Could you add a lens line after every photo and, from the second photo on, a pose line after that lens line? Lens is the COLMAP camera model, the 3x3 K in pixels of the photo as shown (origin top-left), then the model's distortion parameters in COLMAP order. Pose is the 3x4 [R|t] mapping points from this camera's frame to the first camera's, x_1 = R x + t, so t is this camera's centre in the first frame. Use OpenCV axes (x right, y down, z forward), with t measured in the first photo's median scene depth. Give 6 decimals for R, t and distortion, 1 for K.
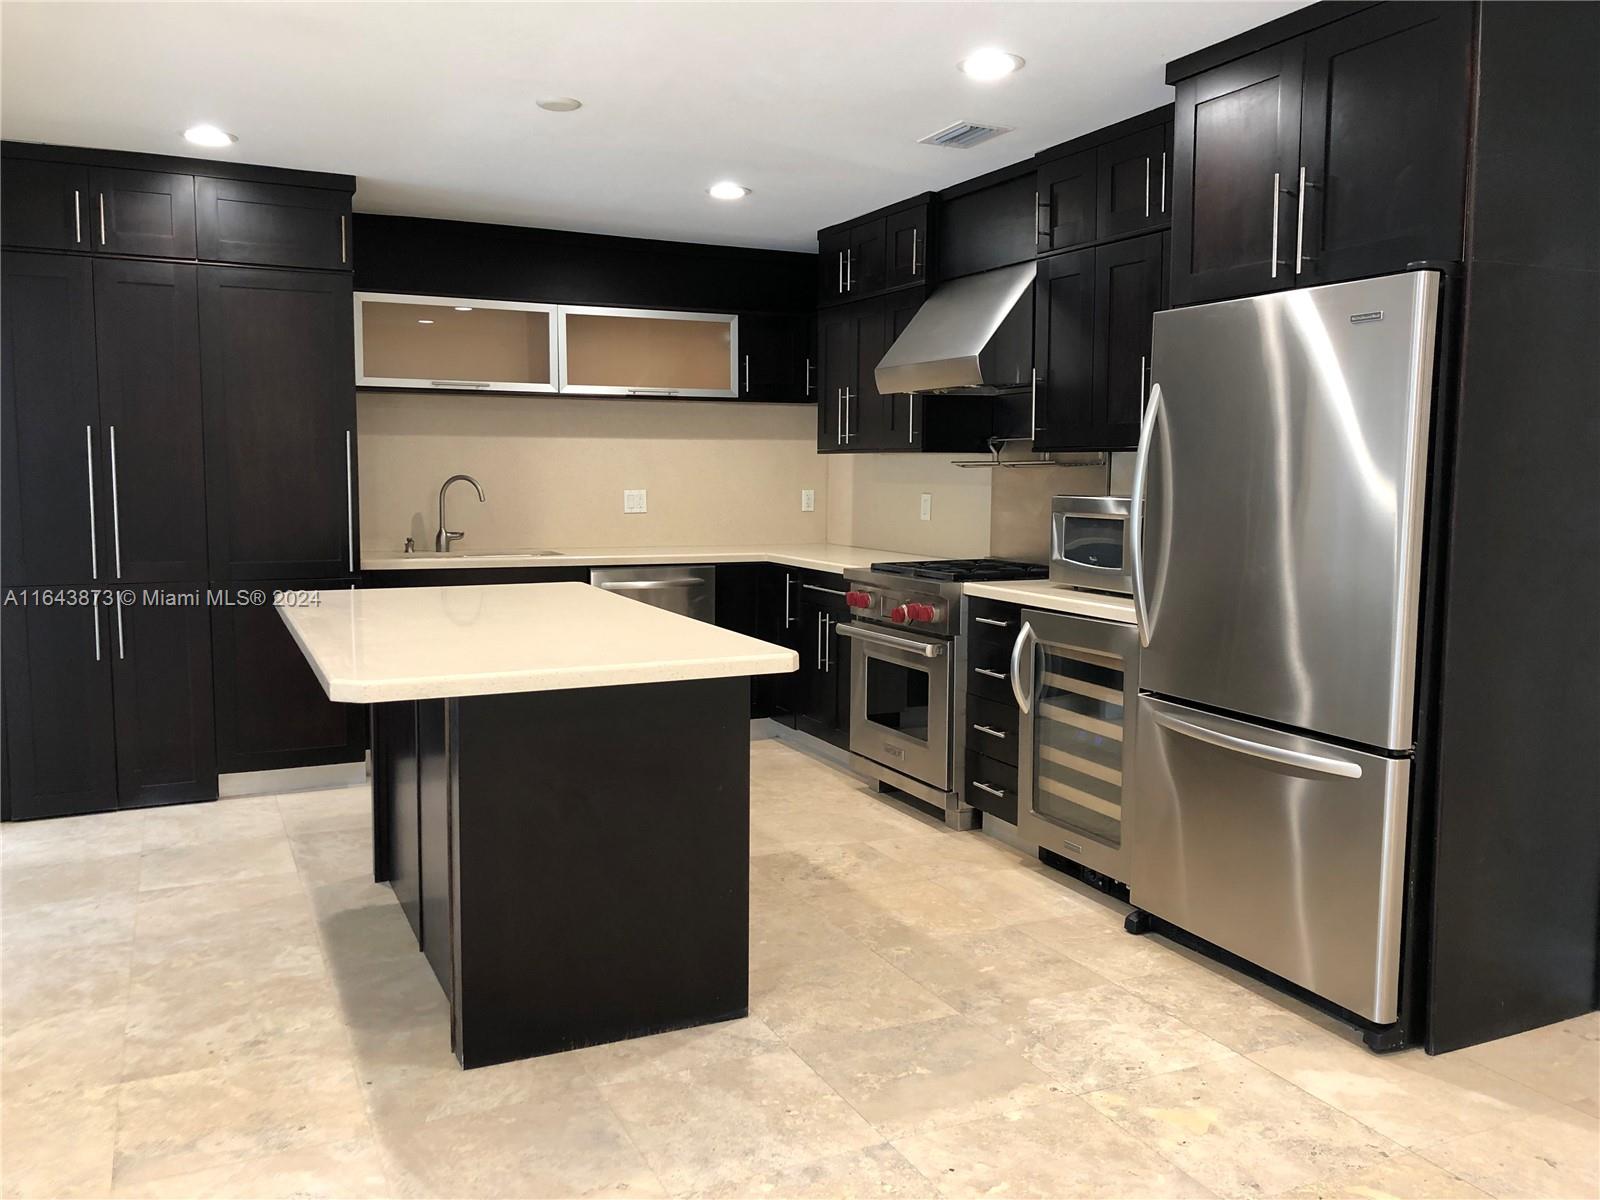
lens RADIAL K [[1317.3, 0, 800.4], [0, 1317.3, 598.4], [0, 0, 1]] dist [0.004645, 0.002251]
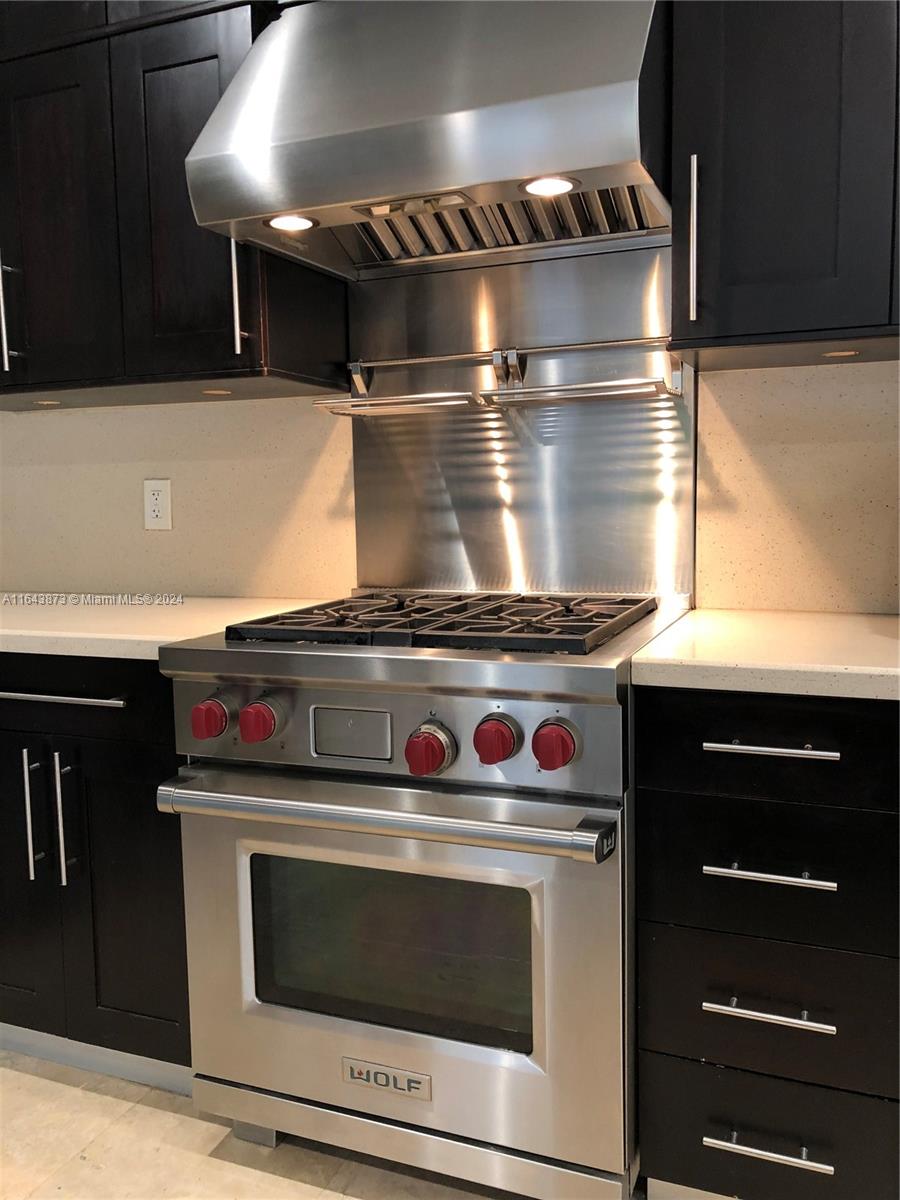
lens RADIAL K [[988.0, 0, 449.8], [0, 988.0, 601.6], [0, 0, 1]] dist [0.004645, 0.002251]
pose [[0.730846, -0.086407, 0.677050, -0.105280], [0.084673, 0.995770, 0.035682, -0.039685], [-0.677270, 0.031250, 0.735071, 0.716972]]
